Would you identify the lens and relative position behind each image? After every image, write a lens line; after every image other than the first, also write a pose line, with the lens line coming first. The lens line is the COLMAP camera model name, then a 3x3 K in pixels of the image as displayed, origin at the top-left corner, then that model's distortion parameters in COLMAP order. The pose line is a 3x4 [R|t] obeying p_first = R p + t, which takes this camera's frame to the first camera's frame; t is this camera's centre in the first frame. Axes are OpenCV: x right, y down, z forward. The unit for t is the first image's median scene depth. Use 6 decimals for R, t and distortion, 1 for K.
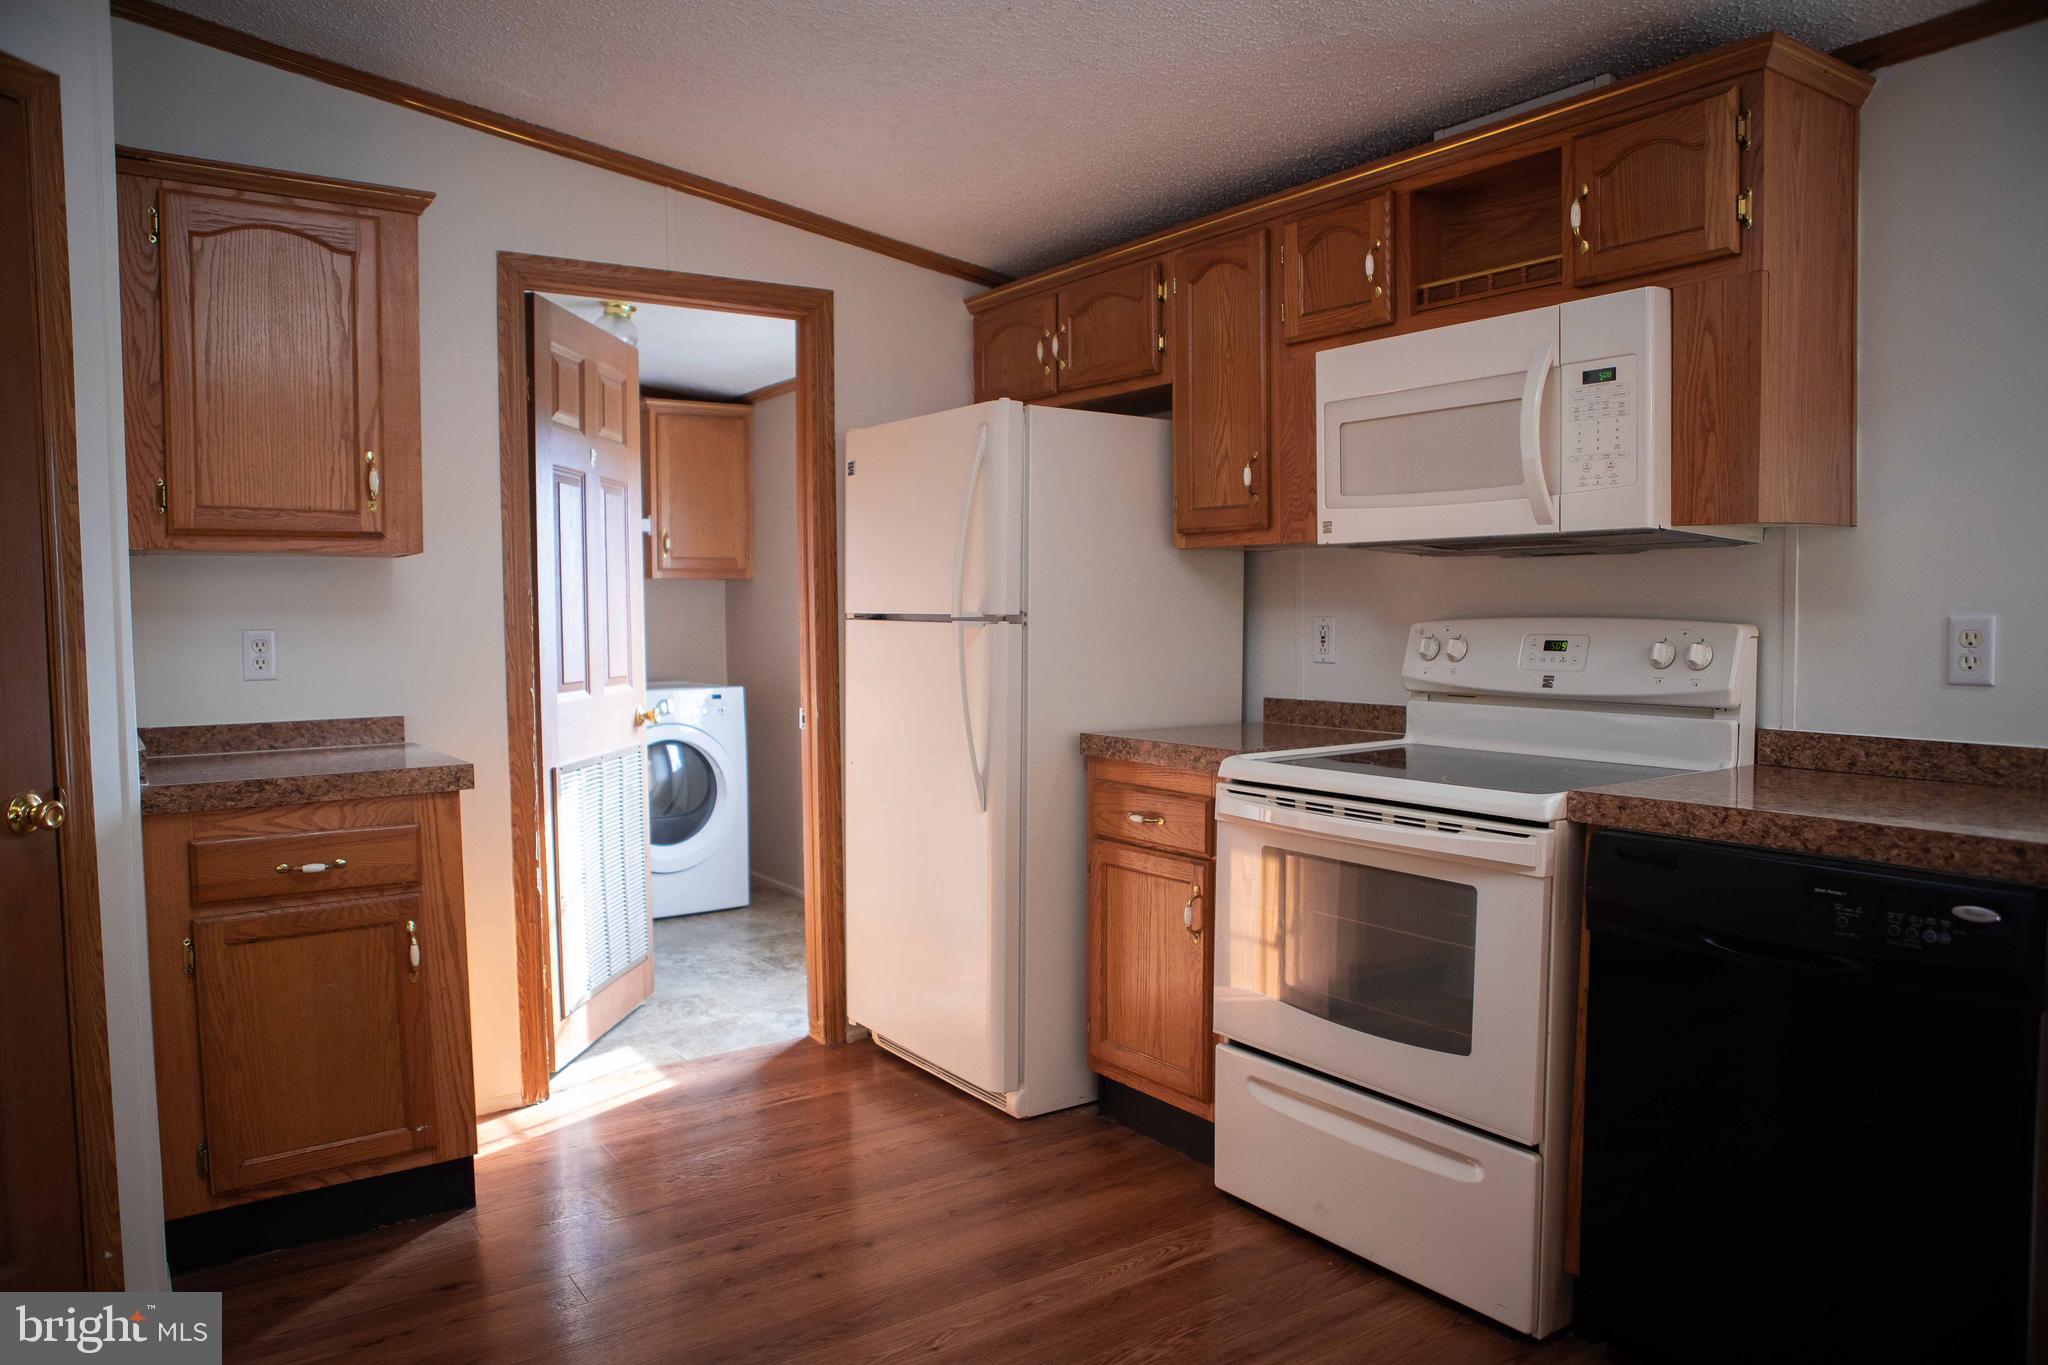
lens RADIAL K [[1398.5, 0, 1024.0], [0, 1398.5, 682.5], [0, 0, 1]] dist [-0.116788, 0.099623]
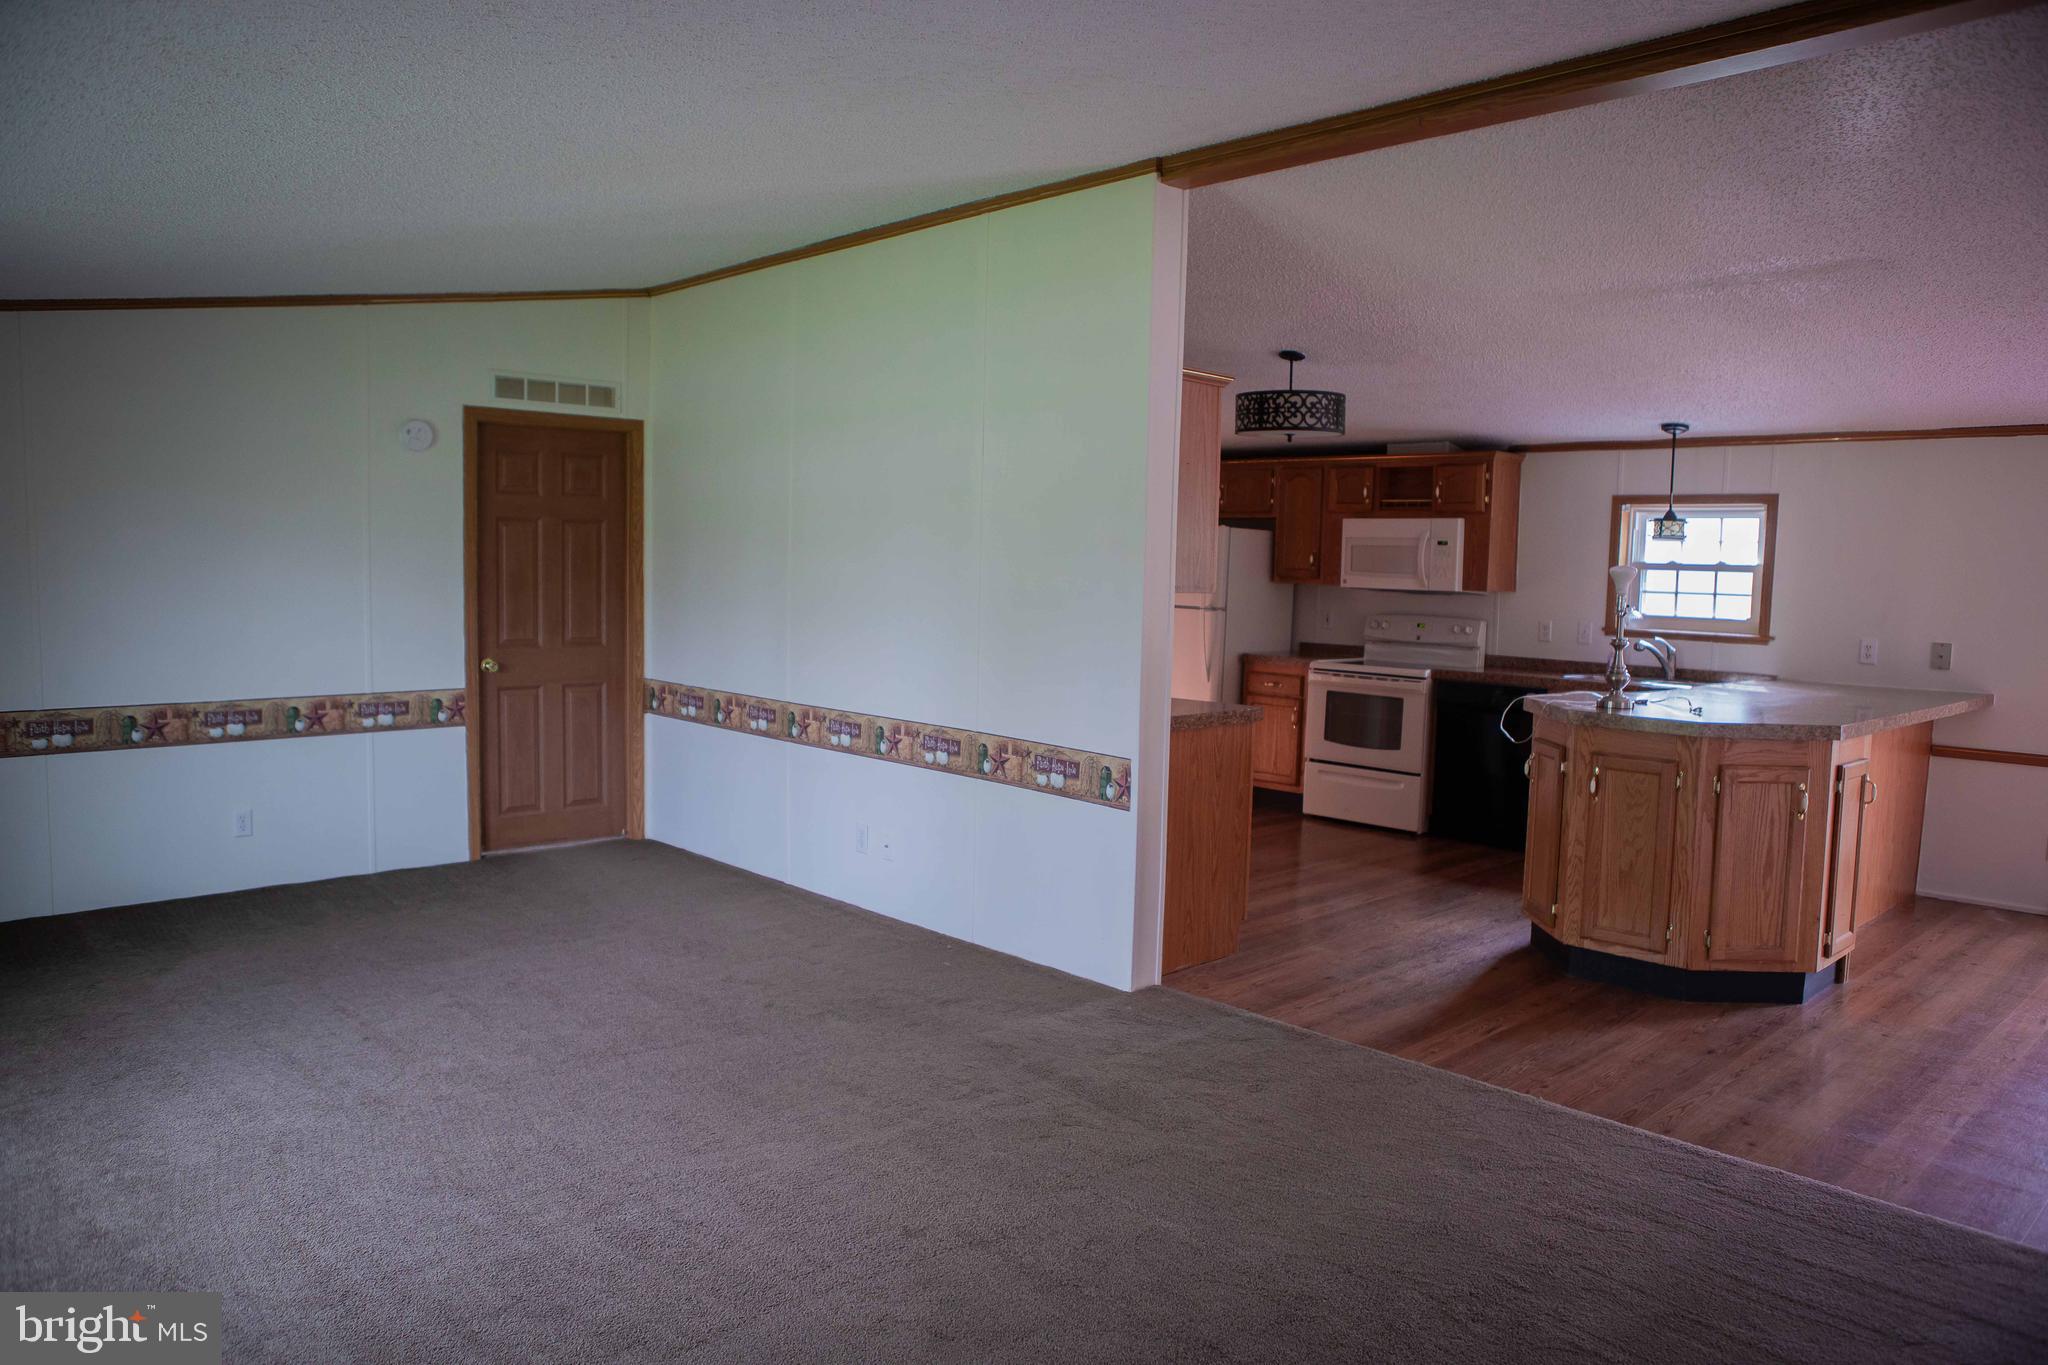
lens RADIAL K [[1398.5, 0, 1024.0], [0, 1398.5, 682.5], [0, 0, 1]] dist [-0.116788, 0.099623]
pose [[0.987723, 0.020302, 0.154891, -0.894672], [-0.024846, 0.999314, 0.027459, 0.033887], [-0.154227, -0.030970, 0.987550, -1.766676]]
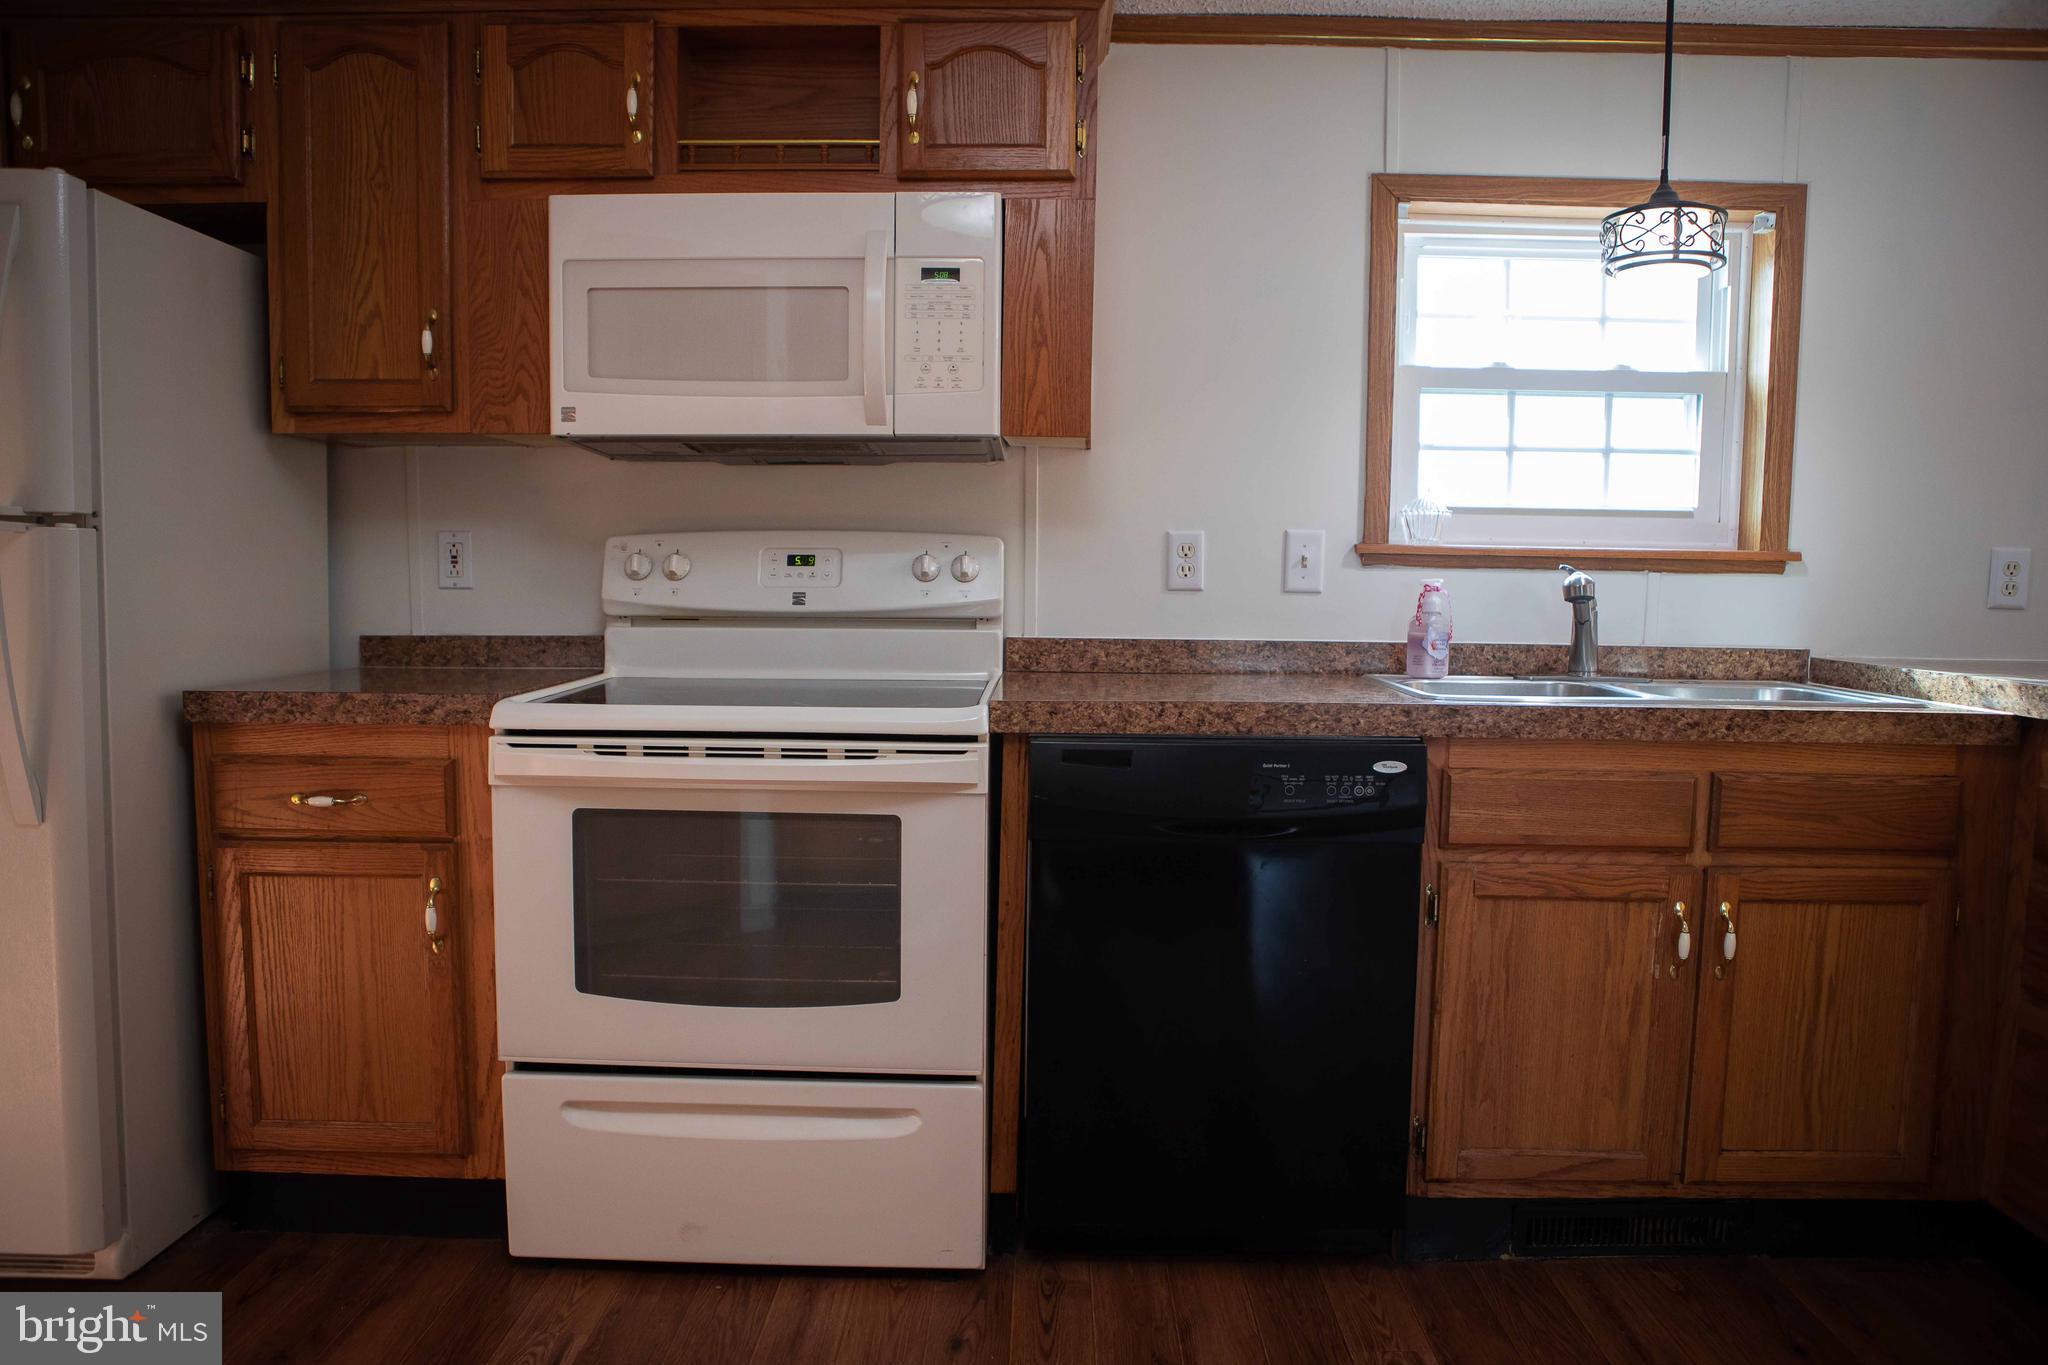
lens RADIAL K [[1398.5, 0, 1024.0], [0, 1398.5, 682.5], [0, 0, 1]] dist [-0.116788, 0.099623]
pose [[0.586448, -0.058422, 0.807878, -0.297990], [0.031221, 0.998285, 0.049527, 0.014092], [-0.809385, -0.003822, 0.587266, 0.320758]]
